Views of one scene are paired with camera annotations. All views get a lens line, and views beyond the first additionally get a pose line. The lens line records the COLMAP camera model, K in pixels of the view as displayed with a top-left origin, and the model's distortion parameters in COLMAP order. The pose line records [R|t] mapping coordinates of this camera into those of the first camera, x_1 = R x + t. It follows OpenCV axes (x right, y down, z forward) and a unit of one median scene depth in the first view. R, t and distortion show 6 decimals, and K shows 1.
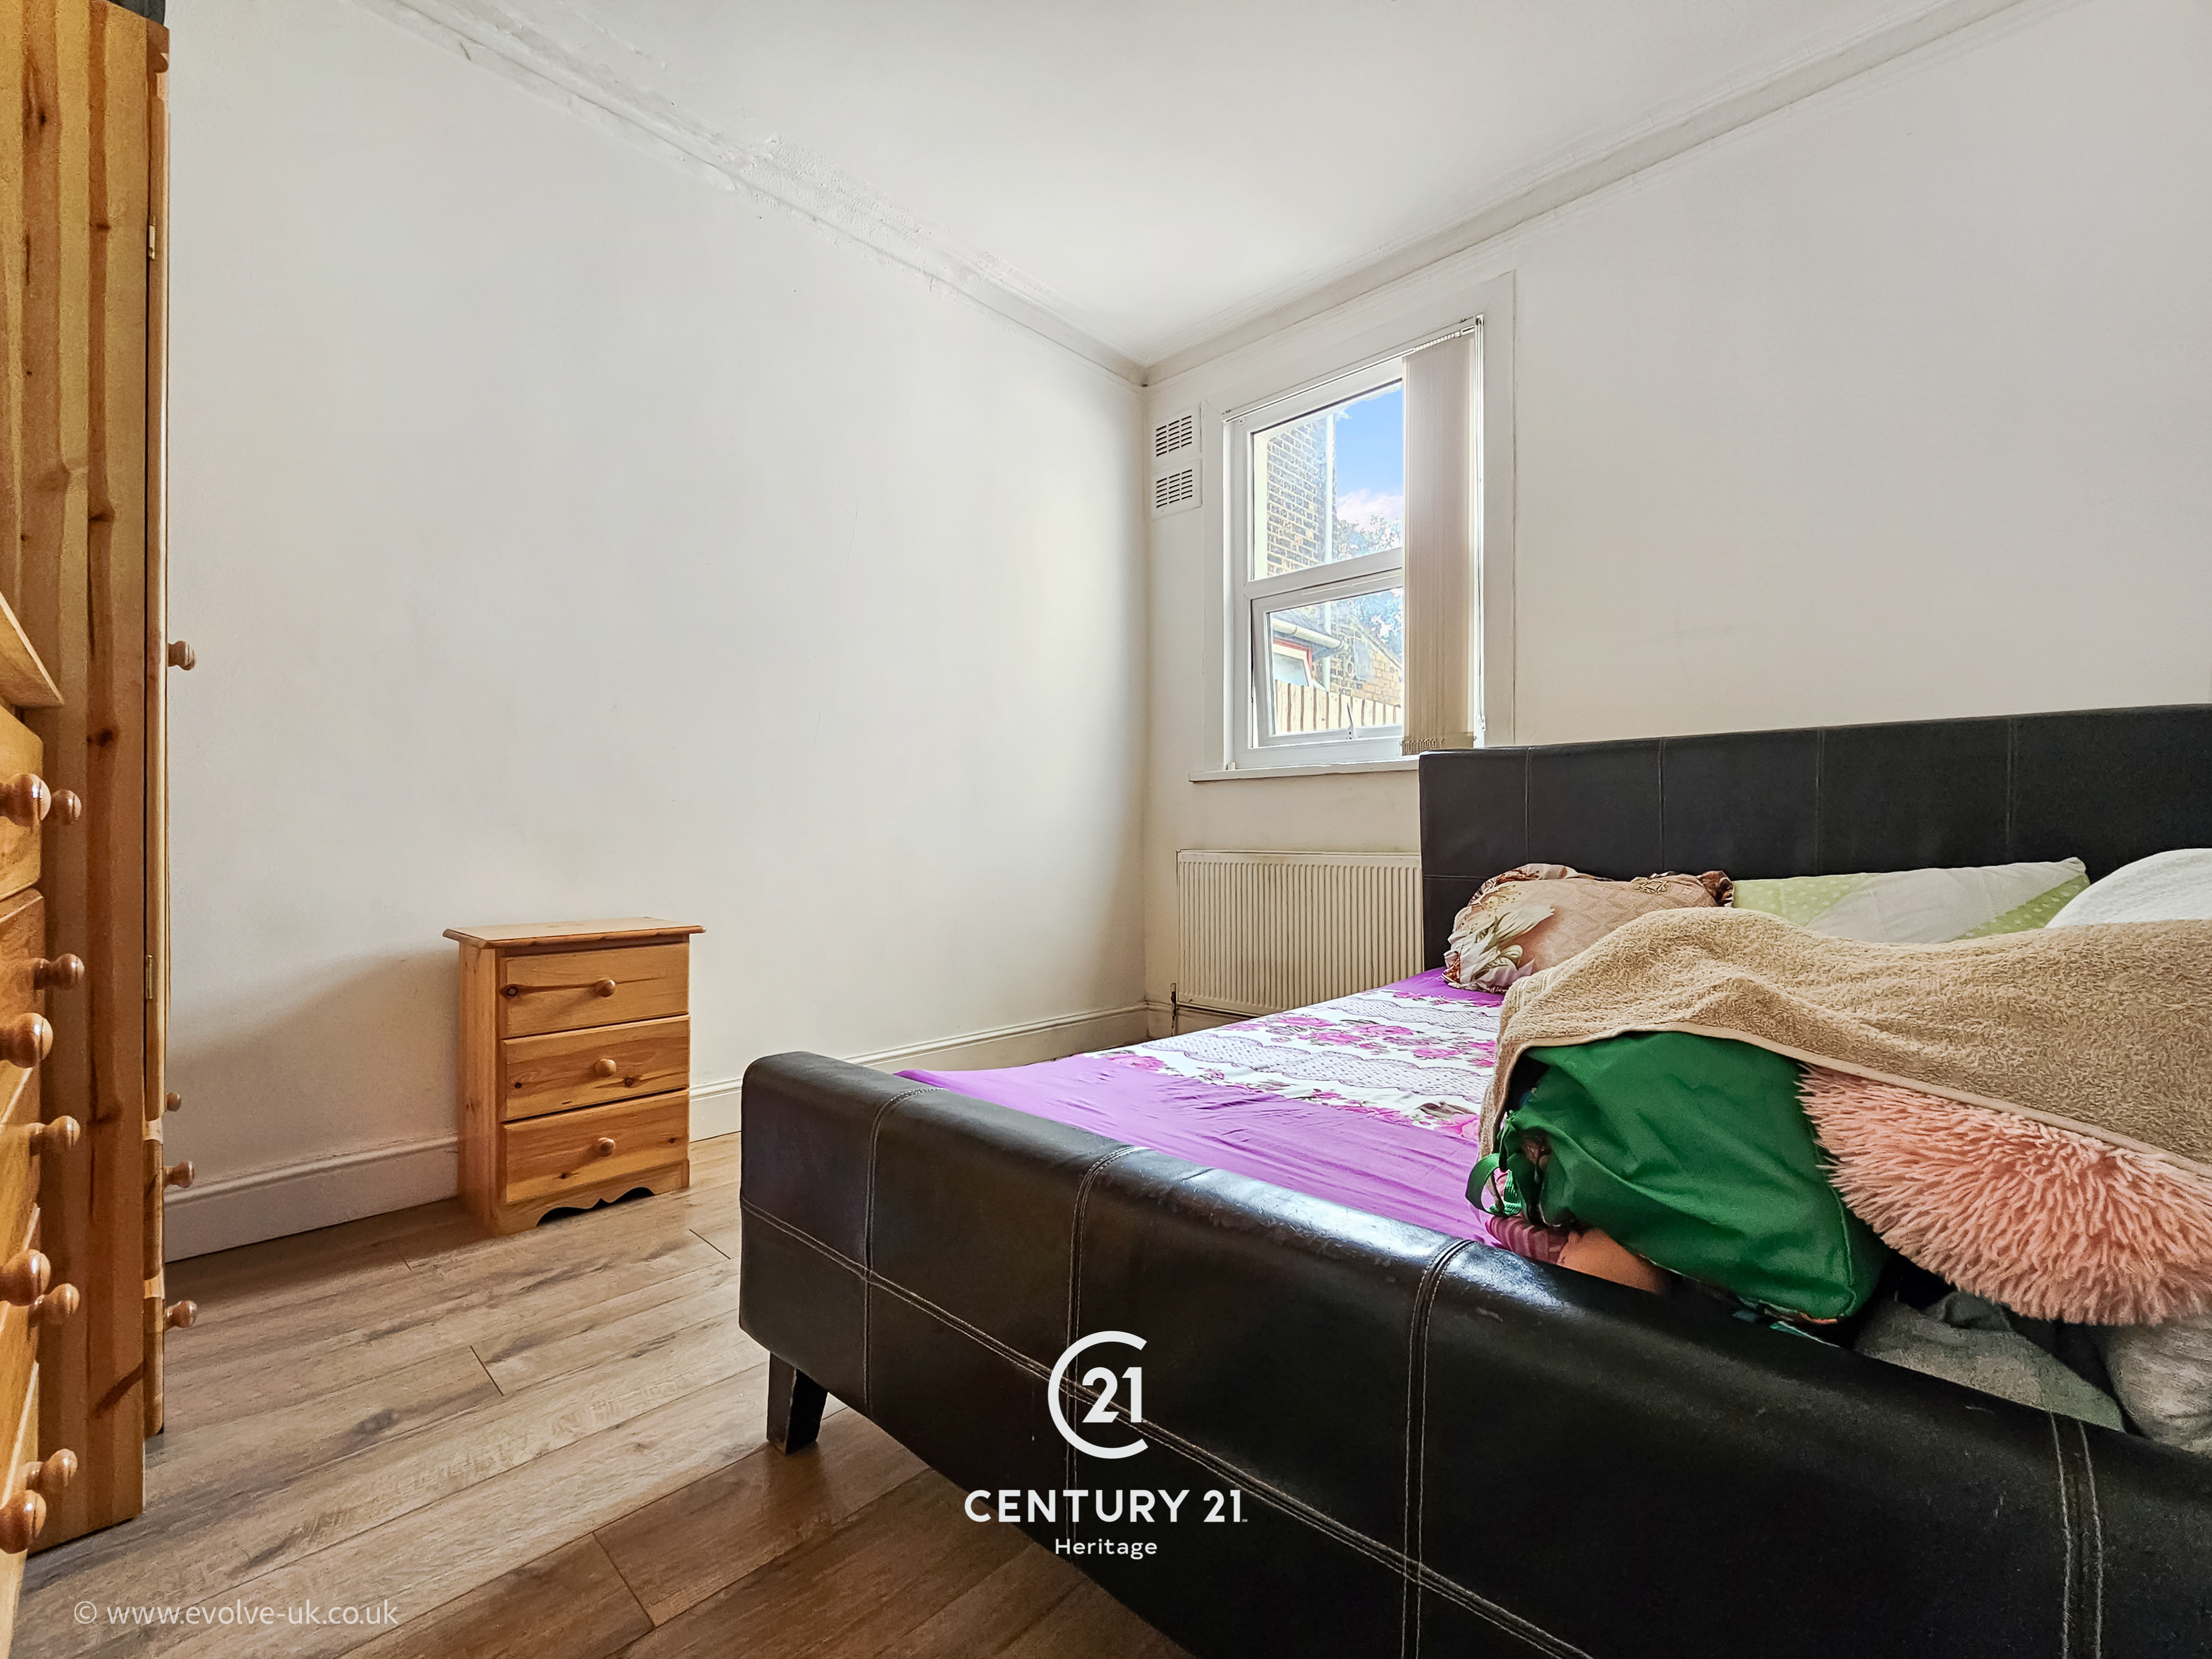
lens RADIAL K [[923.6, 0, 1106.0], [0, 923.6, 829.5], [0, 0, 1]] dist [-0.000344, 0.000038]
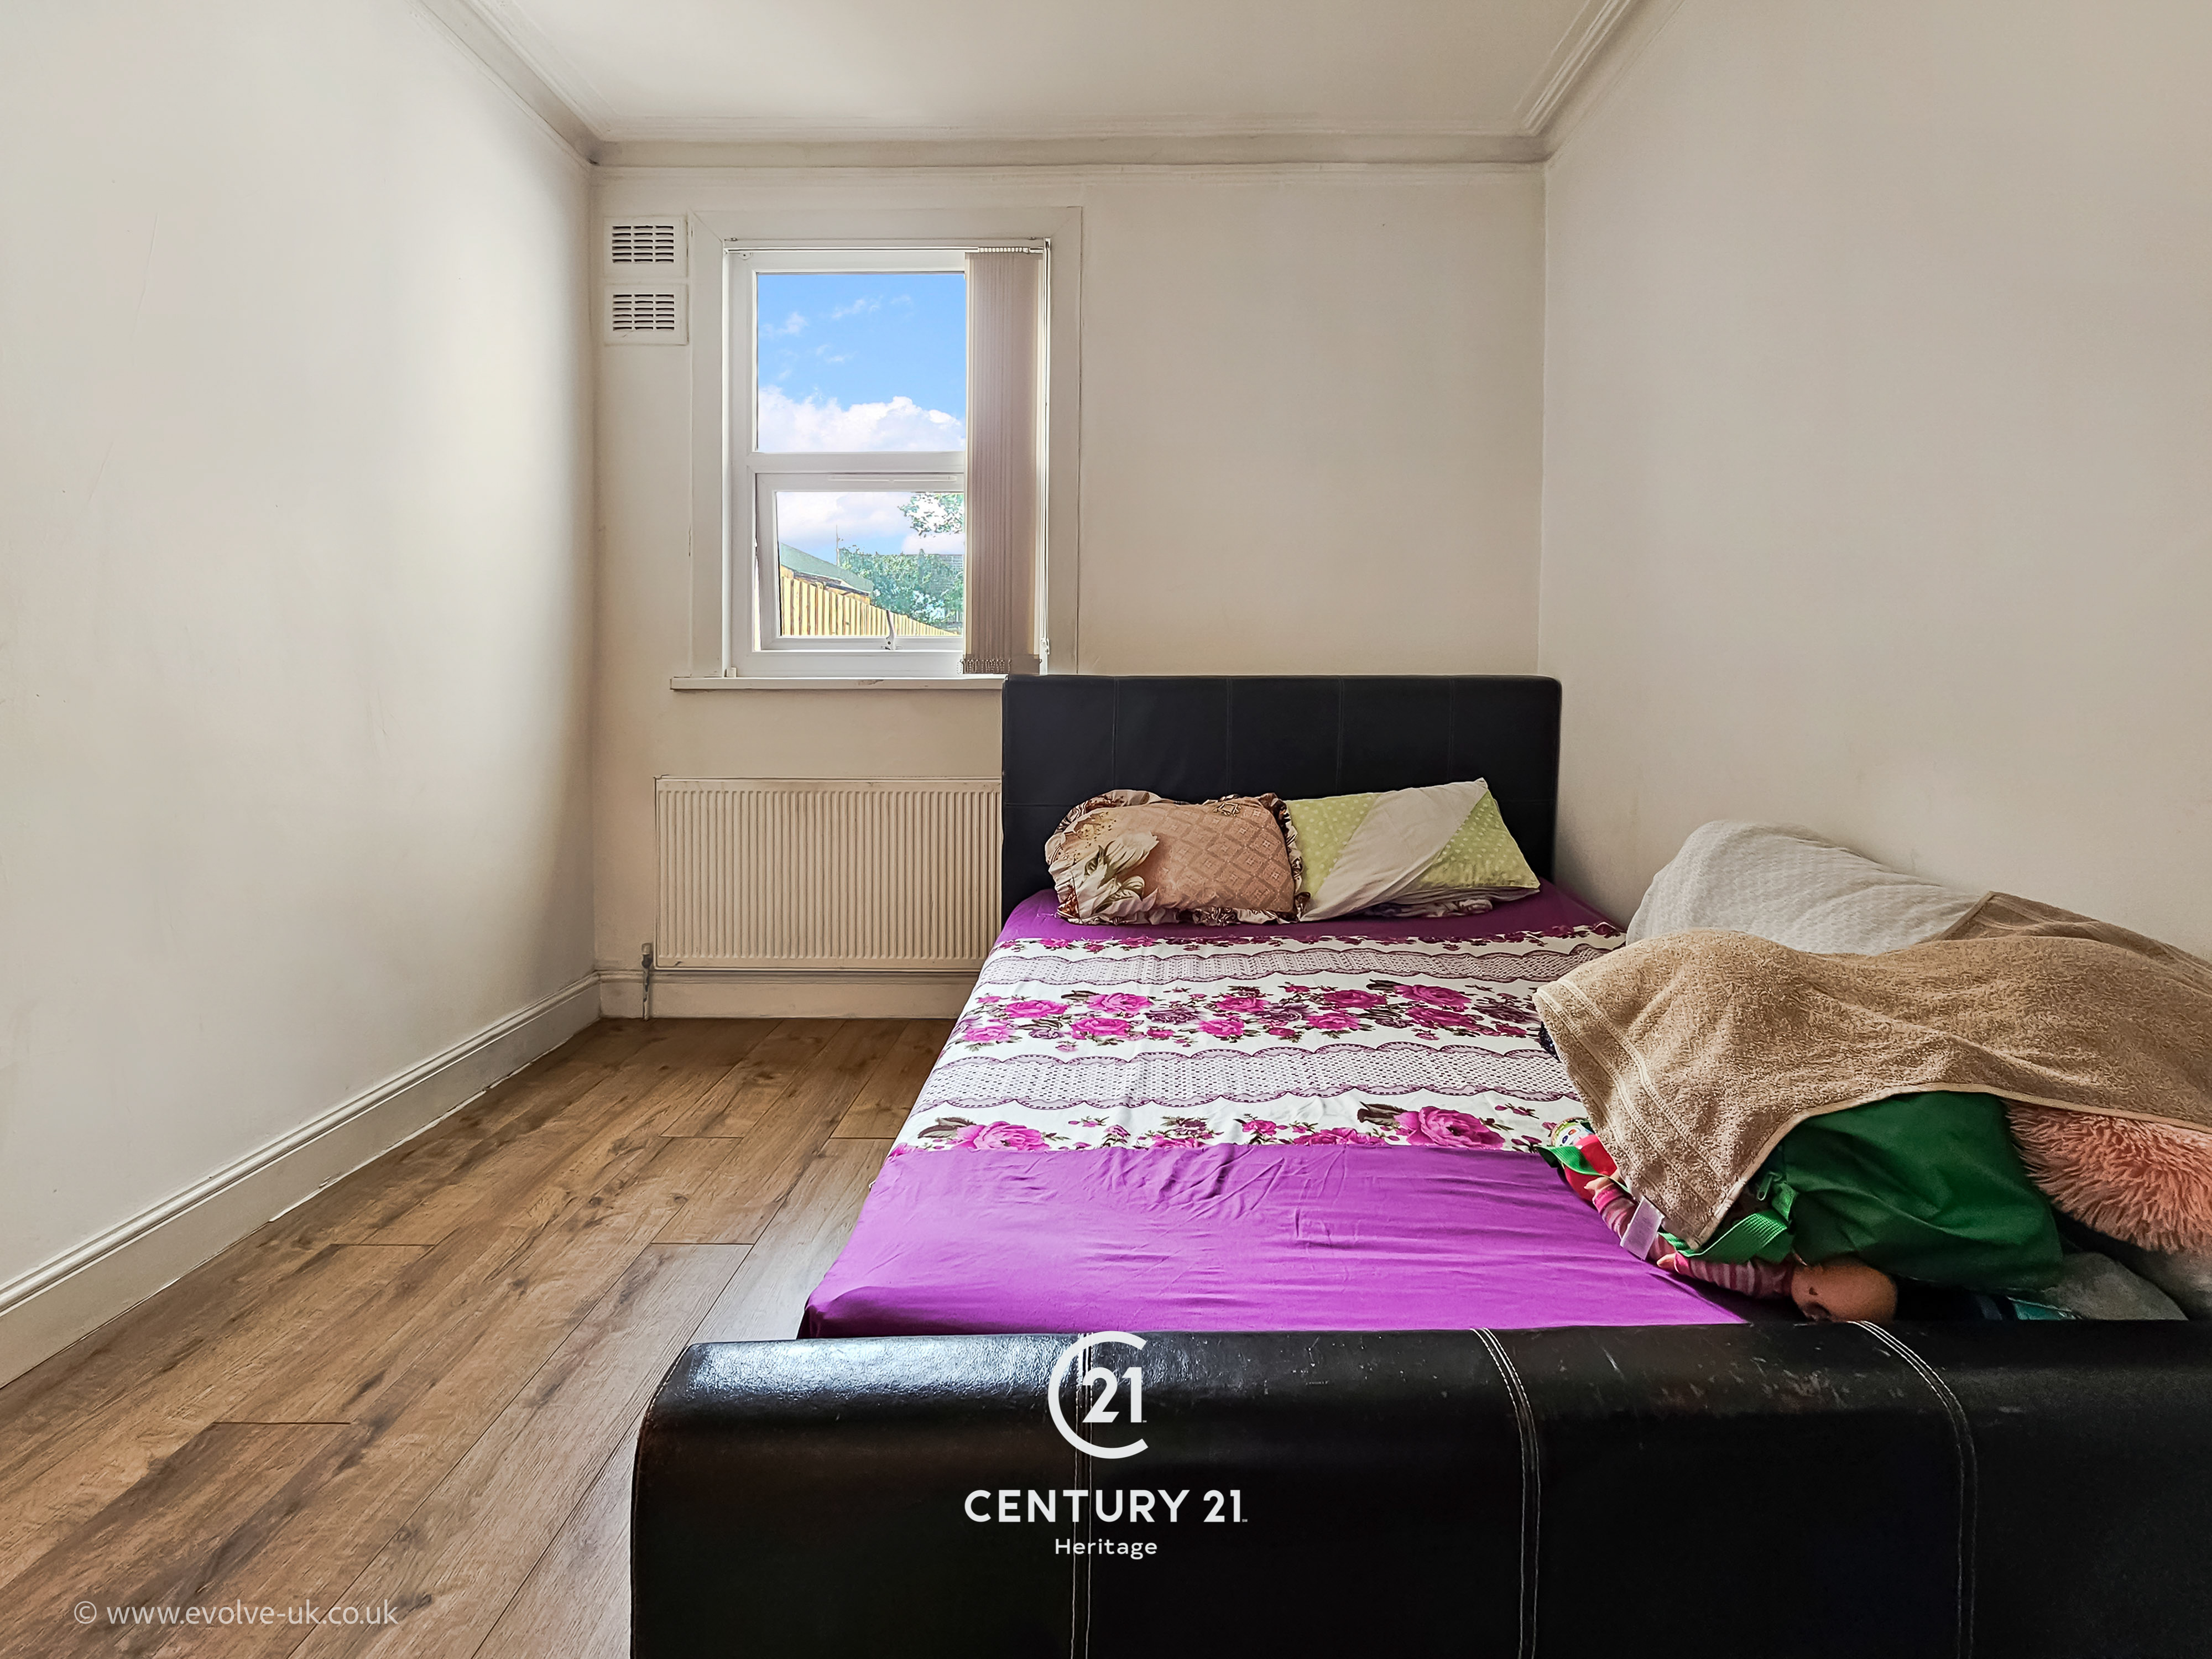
lens RADIAL K [[949.3, 0, 1112.1], [0, 949.3, 708.7], [0, 0, 1]] dist [-0.001514, 0.000145]
pose [[0.739023, -0.020933, 0.673355, -0.279814], [0.002846, 0.999605, 0.027952, -0.089266], [-0.673675, -0.018741, 0.738790, 0.217570]]
